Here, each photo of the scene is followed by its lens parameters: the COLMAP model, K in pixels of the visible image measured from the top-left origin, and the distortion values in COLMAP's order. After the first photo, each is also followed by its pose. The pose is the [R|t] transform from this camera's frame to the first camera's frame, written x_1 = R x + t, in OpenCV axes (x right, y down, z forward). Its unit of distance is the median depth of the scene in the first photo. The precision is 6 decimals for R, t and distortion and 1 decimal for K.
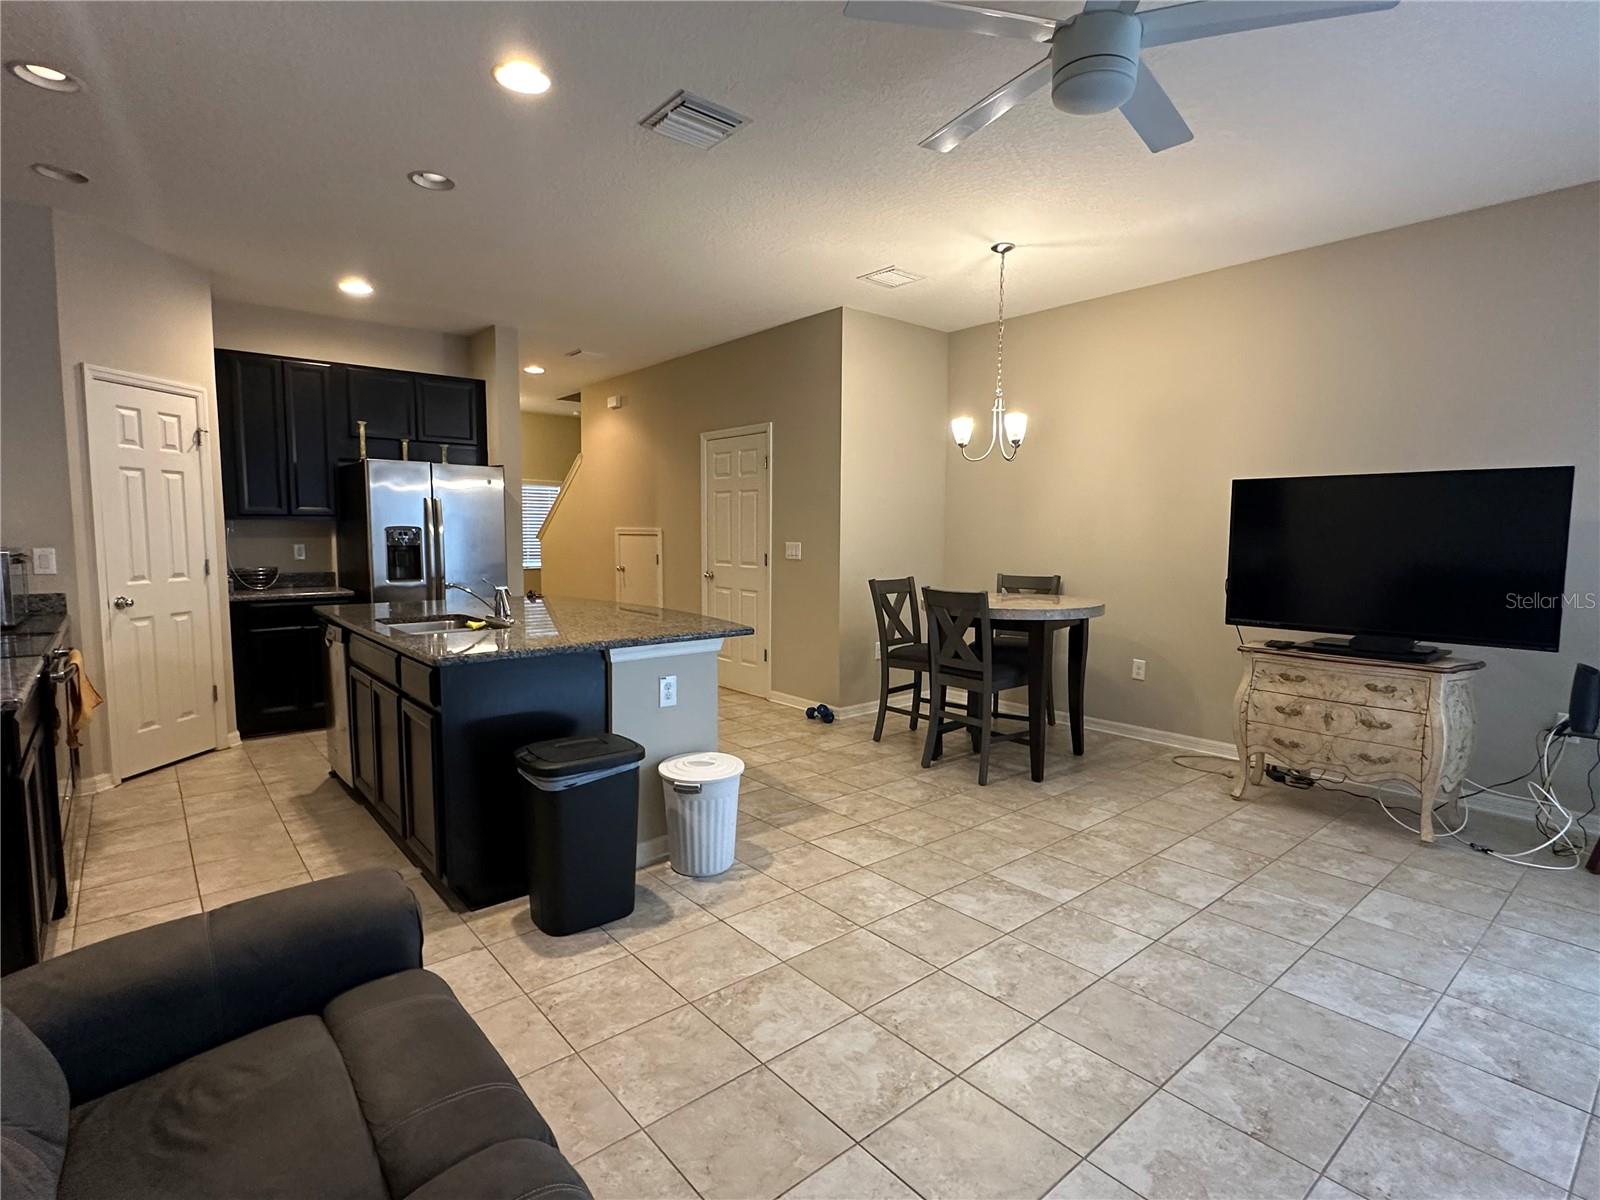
lens RADIAL K [[801.6, 0, 797.1], [0, 801.6, 598.8], [0, 0, 1]] dist [-0.003520, -0.000246]
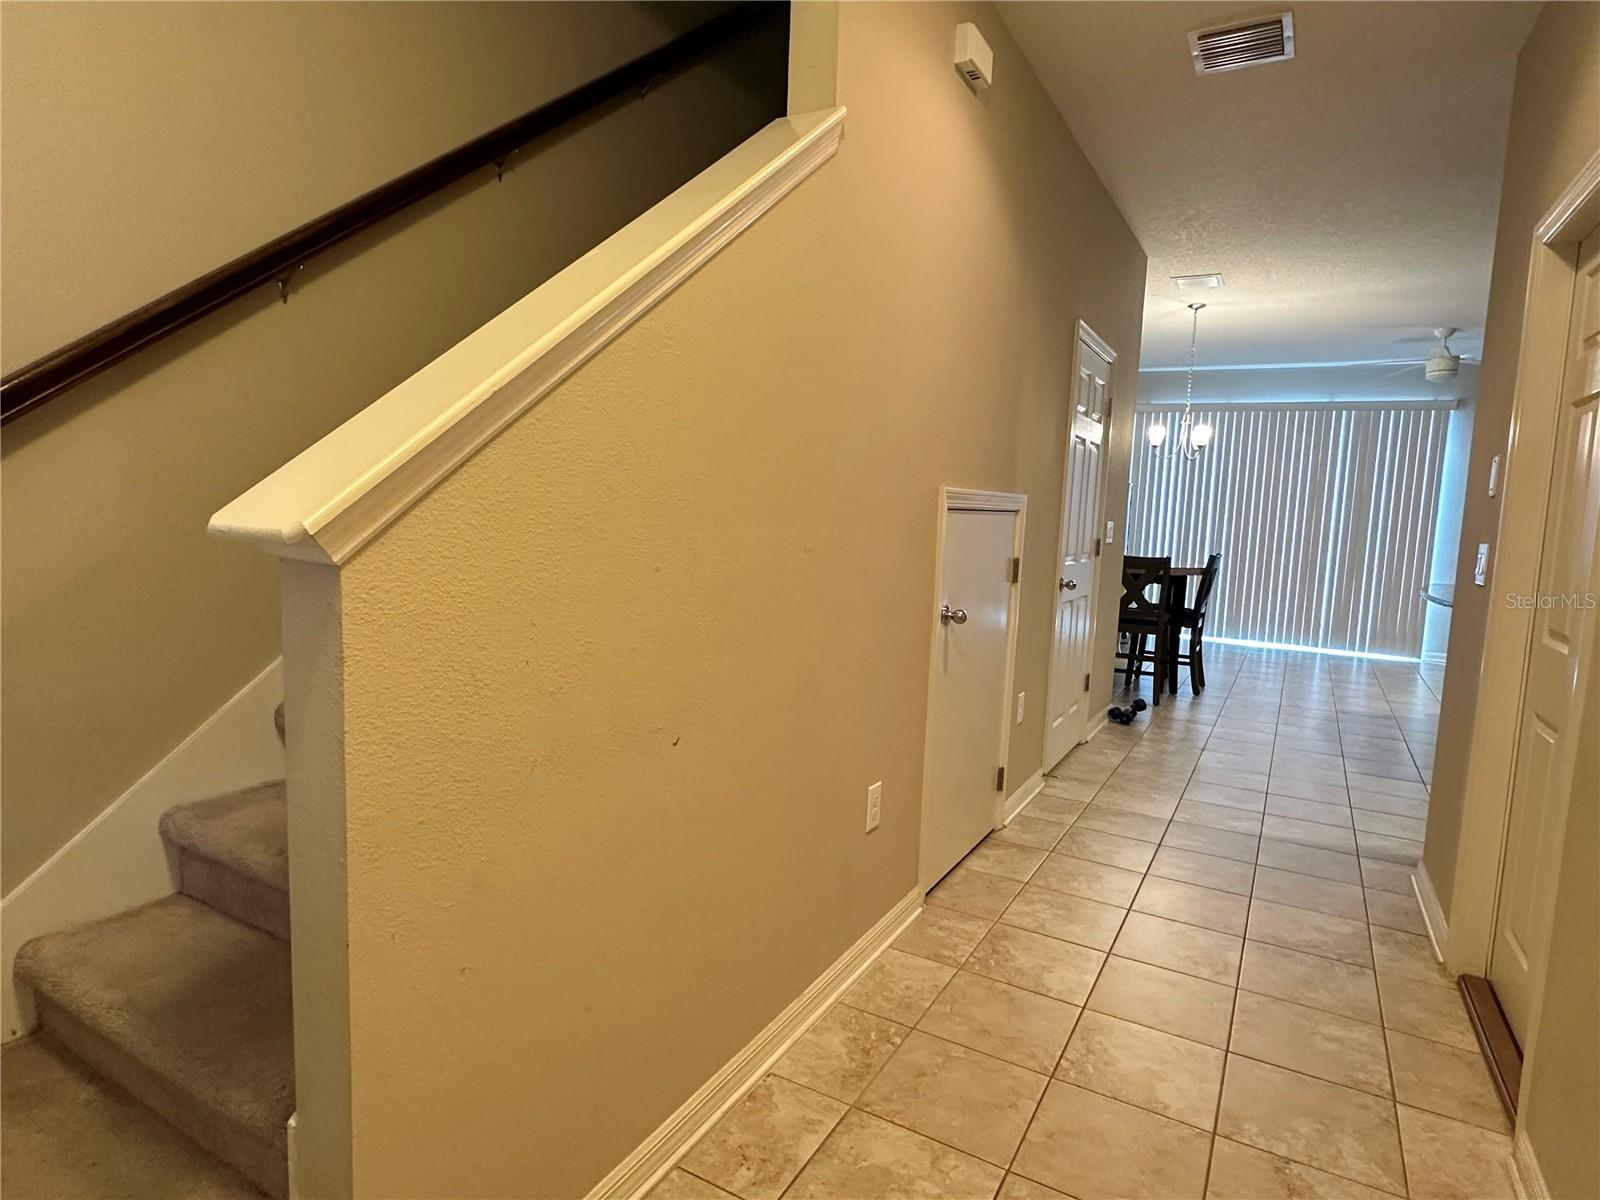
lens RADIAL K [[891.5, 0, 793.4], [0, 891.5, 601.2], [0, 0, 1]] dist [-0.004329, 0.001120]
pose [[-0.343215, -0.114032, 0.932309, -1.062202], [0.044409, 0.989523, 0.137378, -0.189671], [-0.938206, 0.088553, -0.334555, 2.353507]]
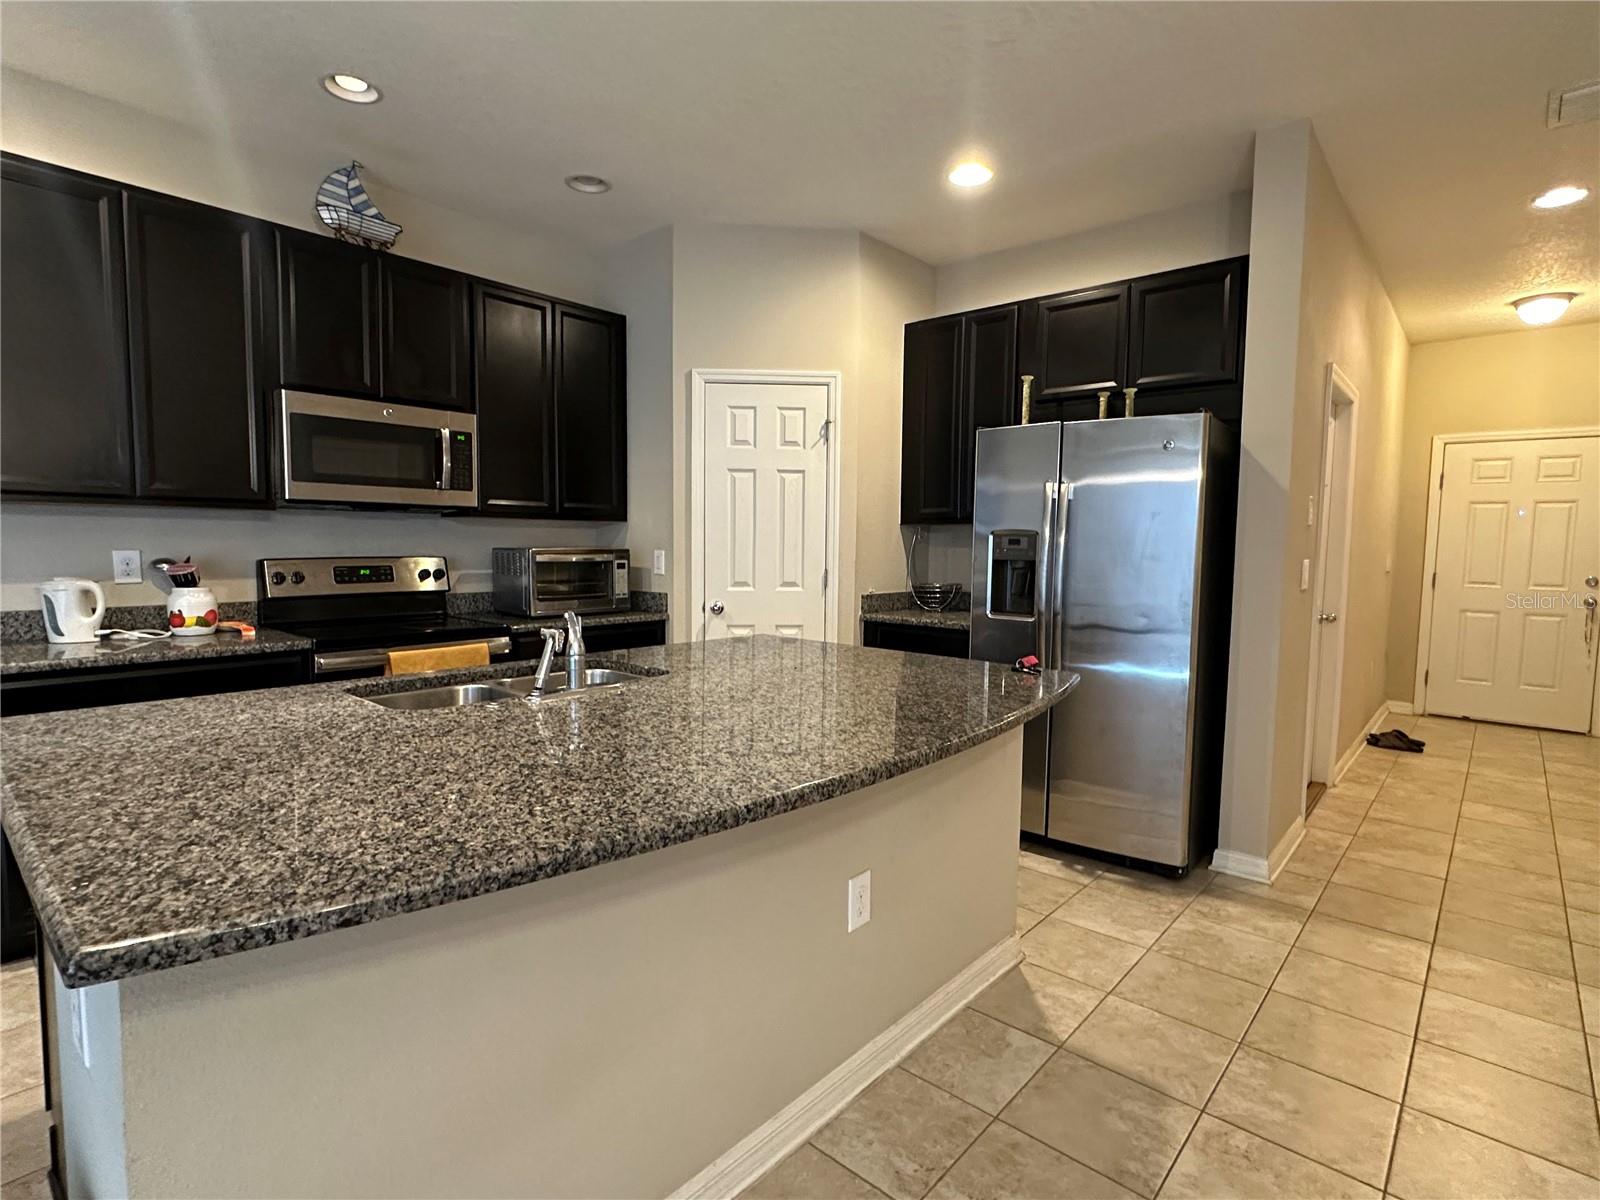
lens RADIAL K [[801.6, 0, 799.0], [0, 801.6, 598.9], [0, 0, 1]] dist [-0.003520, -0.000246]
pose [[0.149021, 0.068380, -0.986467, 0.145078], [-0.098183, 0.993700, 0.054050, -0.071908], [0.983948, 0.088799, 0.154796, 0.982808]]
